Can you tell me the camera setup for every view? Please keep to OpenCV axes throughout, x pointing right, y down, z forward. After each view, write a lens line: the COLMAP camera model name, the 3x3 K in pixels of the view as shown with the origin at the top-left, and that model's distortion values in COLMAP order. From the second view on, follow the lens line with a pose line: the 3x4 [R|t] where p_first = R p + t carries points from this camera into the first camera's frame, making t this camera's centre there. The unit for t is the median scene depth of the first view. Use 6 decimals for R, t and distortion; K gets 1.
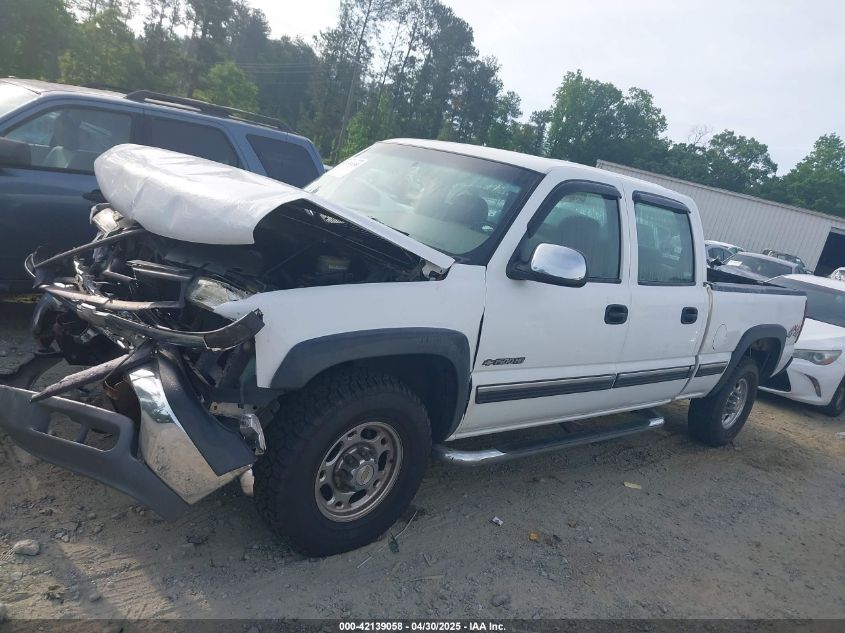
lens RADIAL K [[668.7, 0, 422.5], [0, 668.7, 316.5], [0, 0, 1]] dist [0.022876, -0.002038]
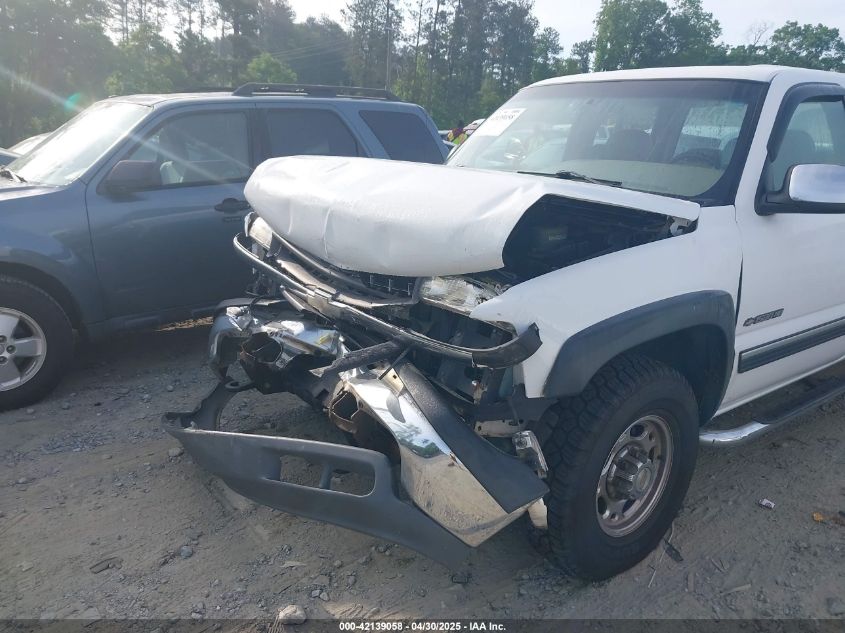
lens RADIAL K [[671.6, 0, 422.5], [0, 671.6, 316.5], [0, 0, 1]] dist [0.031173, -0.006114]
pose [[0.982042, -0.153961, -0.109043, -0.182115], [0.159502, 0.986216, 0.044009, -0.033749], [0.100764, -0.060611, 0.993062, 0.119433]]
